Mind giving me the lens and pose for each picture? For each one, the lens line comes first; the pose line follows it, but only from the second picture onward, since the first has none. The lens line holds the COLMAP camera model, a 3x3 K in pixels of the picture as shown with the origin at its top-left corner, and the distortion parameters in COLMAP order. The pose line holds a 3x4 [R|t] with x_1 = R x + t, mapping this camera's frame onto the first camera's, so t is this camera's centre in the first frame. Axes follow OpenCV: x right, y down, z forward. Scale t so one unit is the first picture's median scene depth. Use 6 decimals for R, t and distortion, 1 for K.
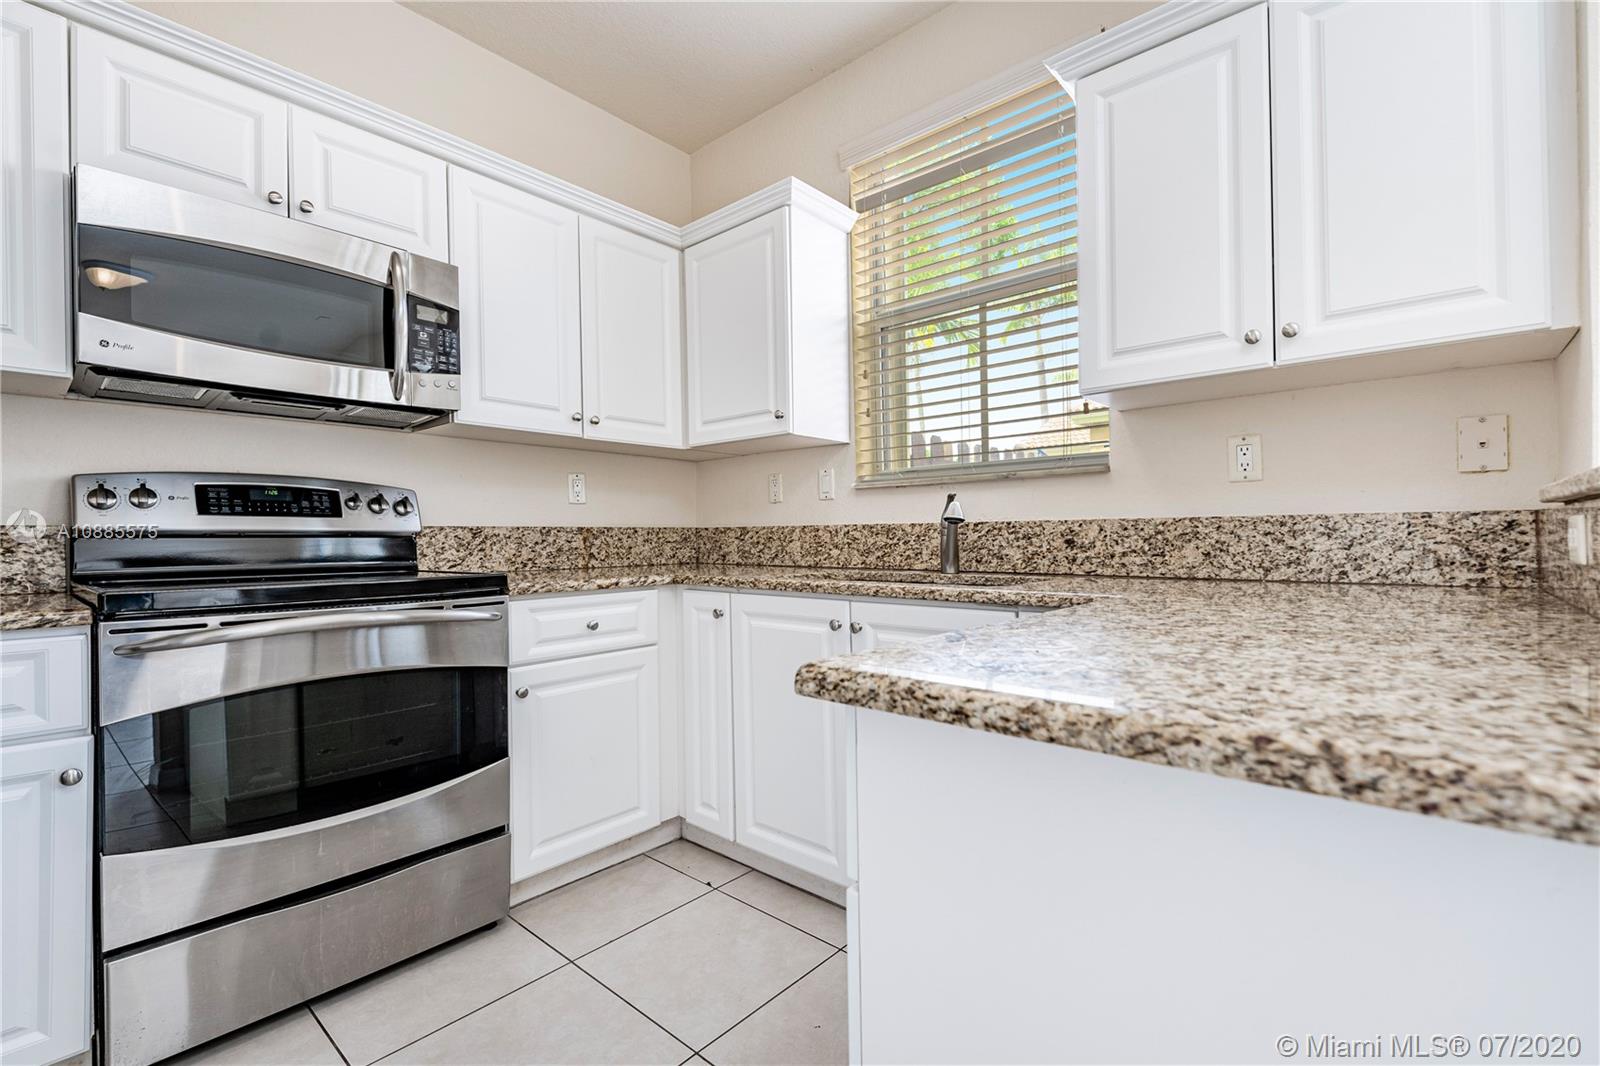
lens RADIAL K [[711.0, 0, 794.6], [0, 711.0, 554.0], [0, 0, 1]] dist [0.009468, -0.006819]
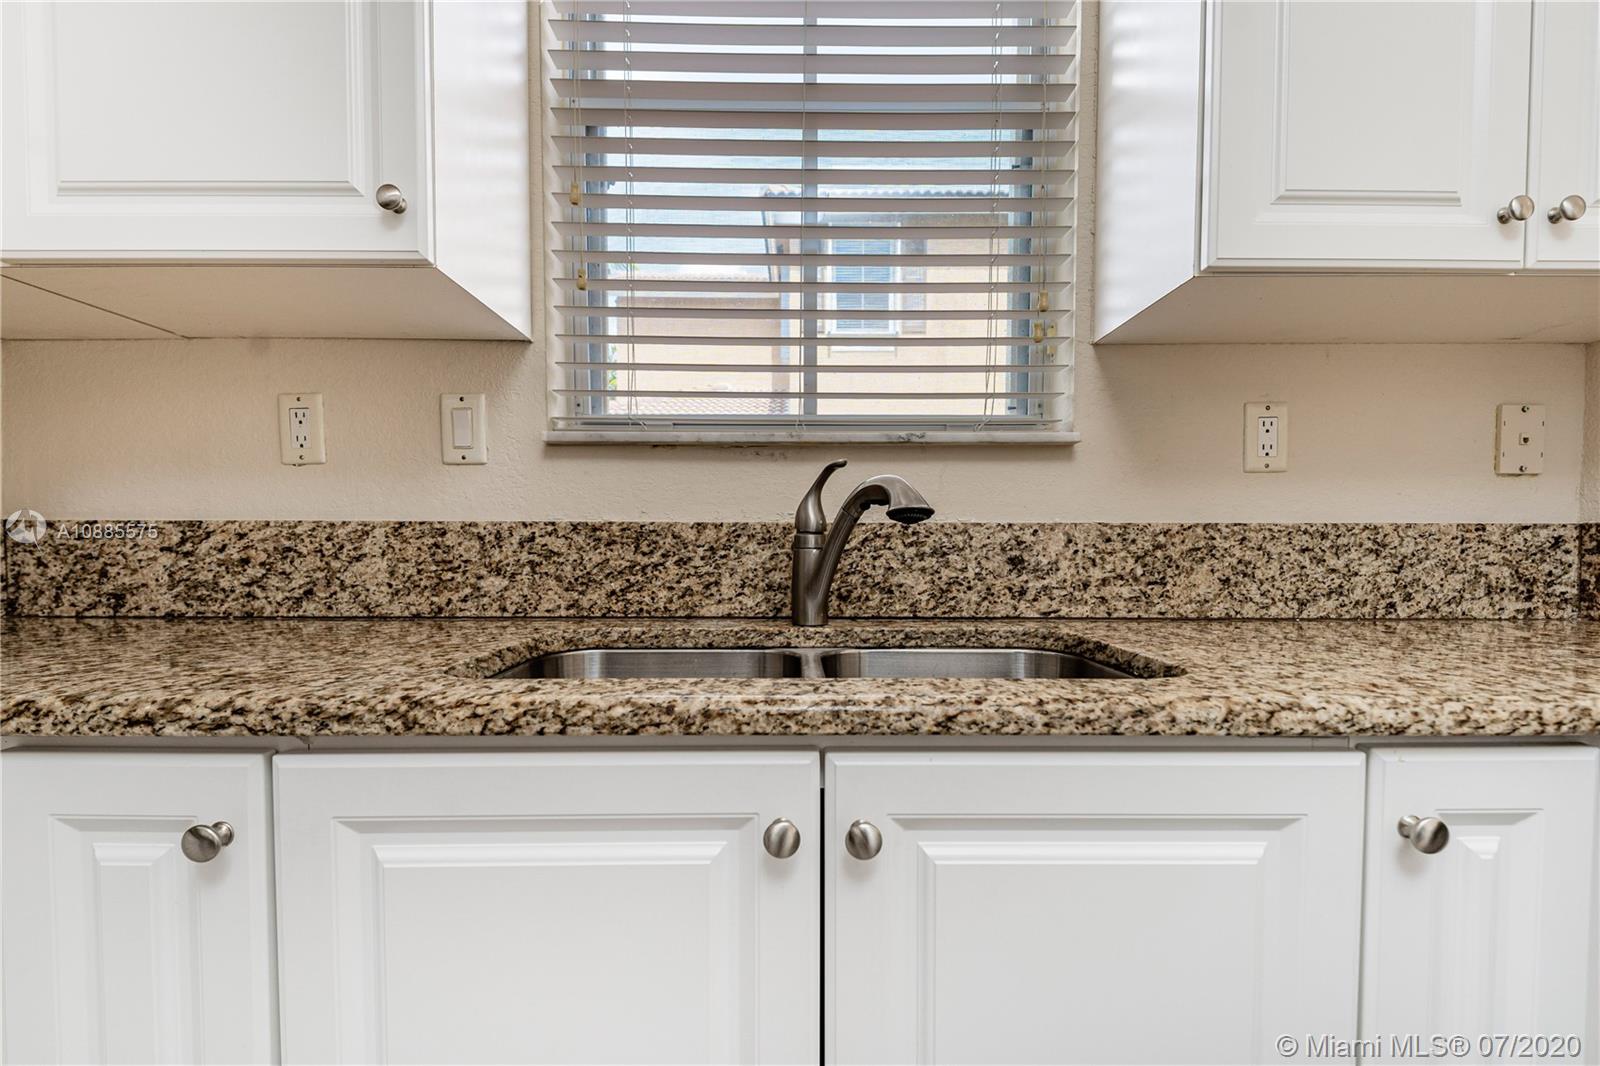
lens RADIAL K [[711.0, 0, 794.6], [0, 711.0, 554.0], [0, 0, 1]] dist [0.009468, -0.006819]
pose [[0.737653, 0.003859, 0.675169, -0.144140], [0.008572, 0.999850, -0.015081, -0.017287], [-0.675126, 0.016912, 0.737509, 0.768585]]
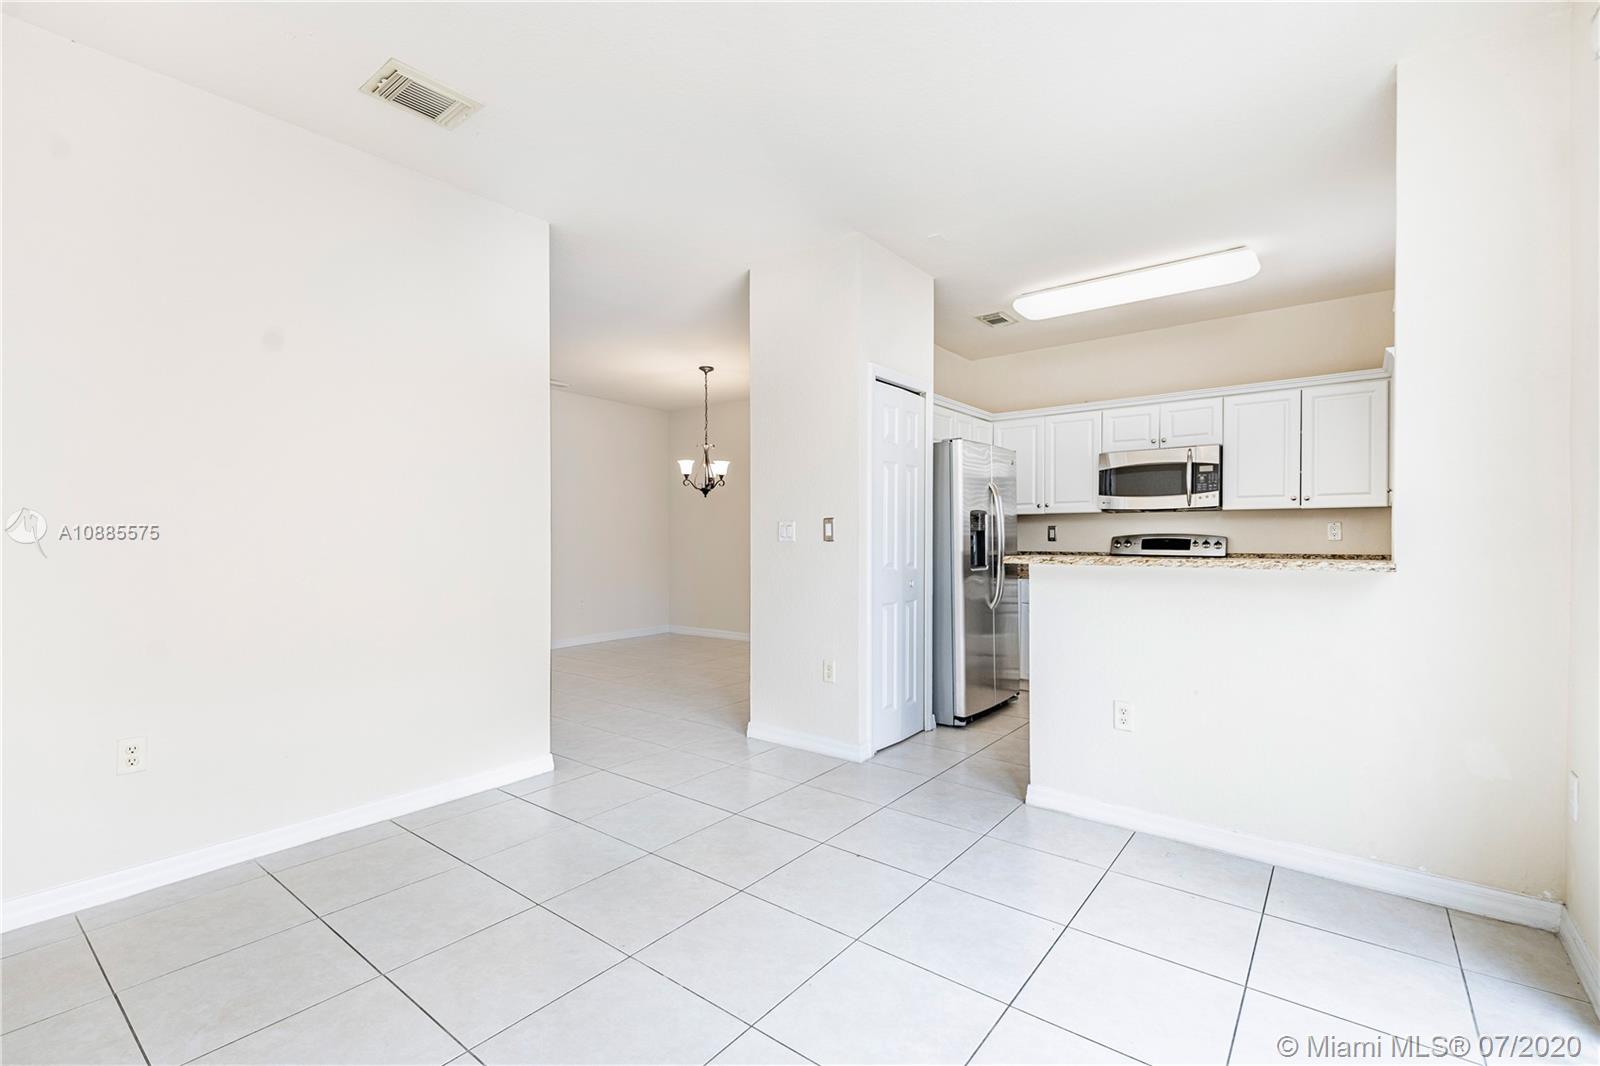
lens RADIAL K [[707.1, 0, 796.1], [0, 707.1, 544.9], [0, 0, 1]] dist [0.000060, -0.000592]
pose [[0.065581, 0.011991, -0.997775, 1.903122], [-0.028477, 0.999543, 0.010140, -0.058108], [0.997441, 0.027749, 0.065893, -0.599699]]
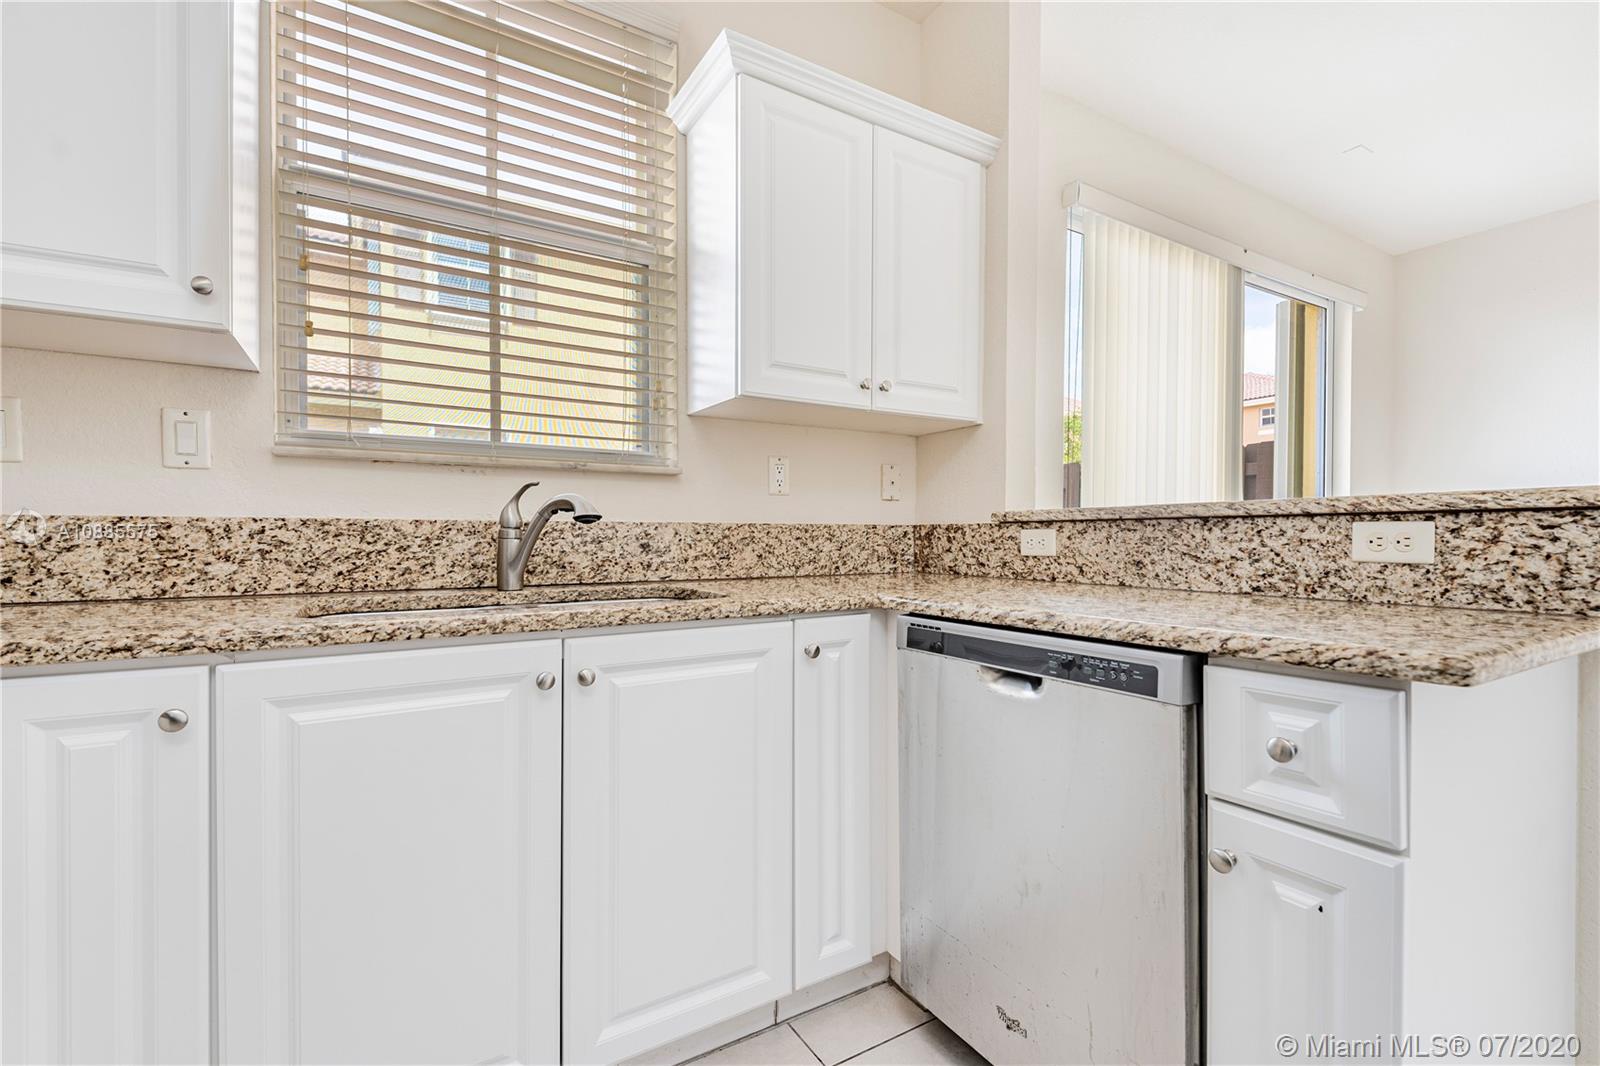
lens RADIAL K [[698.2, 0, 799.0], [0, 698.2, 546.8], [0, 0, 1]] dist [0.084606, -0.055741]
pose [[0.279431, -0.004859, 0.960154, -0.471166], [0.022341, 0.999749, -0.001443, -0.011332], [-0.959906, 0.021854, 0.279469, 0.611463]]
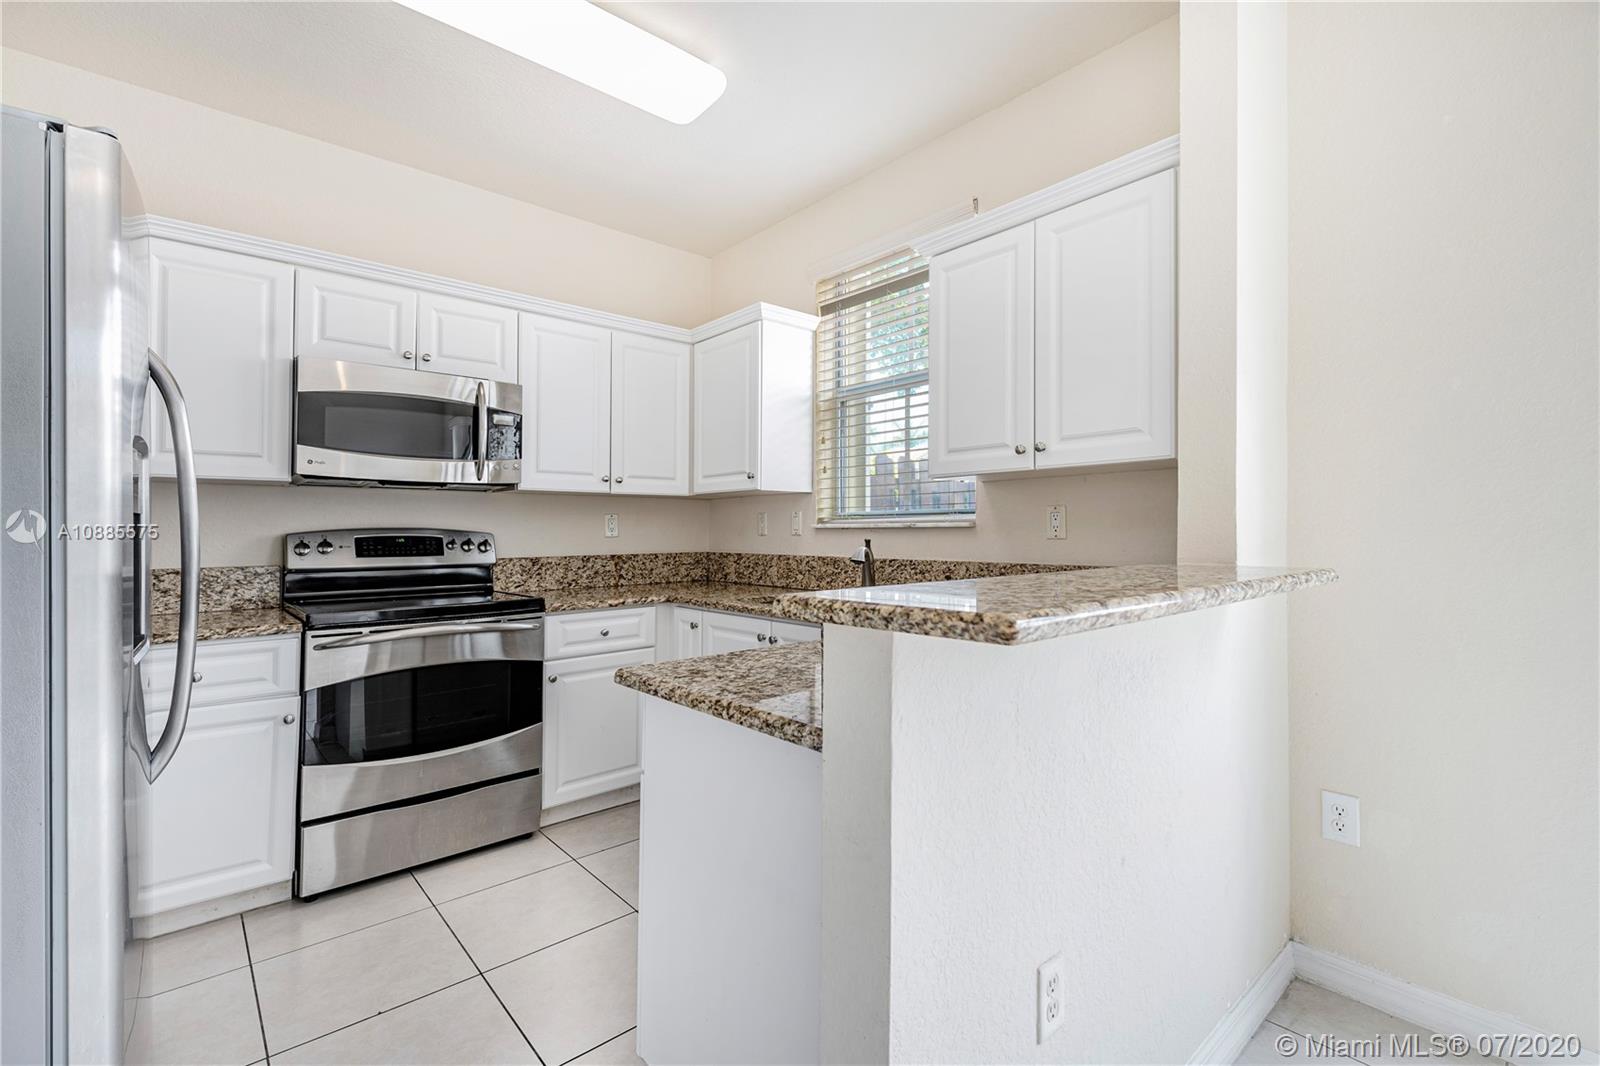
lens RADIAL K [[712.1, 0, 793.8], [0, 712.1, 516.6], [0, 0, 1]] dist [0.012065, -0.000129]
pose [[0.991770, 0.001394, -0.128021, 0.296289], [-0.006768, 0.999113, -0.041552, -0.081228], [0.127850, 0.042076, 0.990901, -0.408160]]
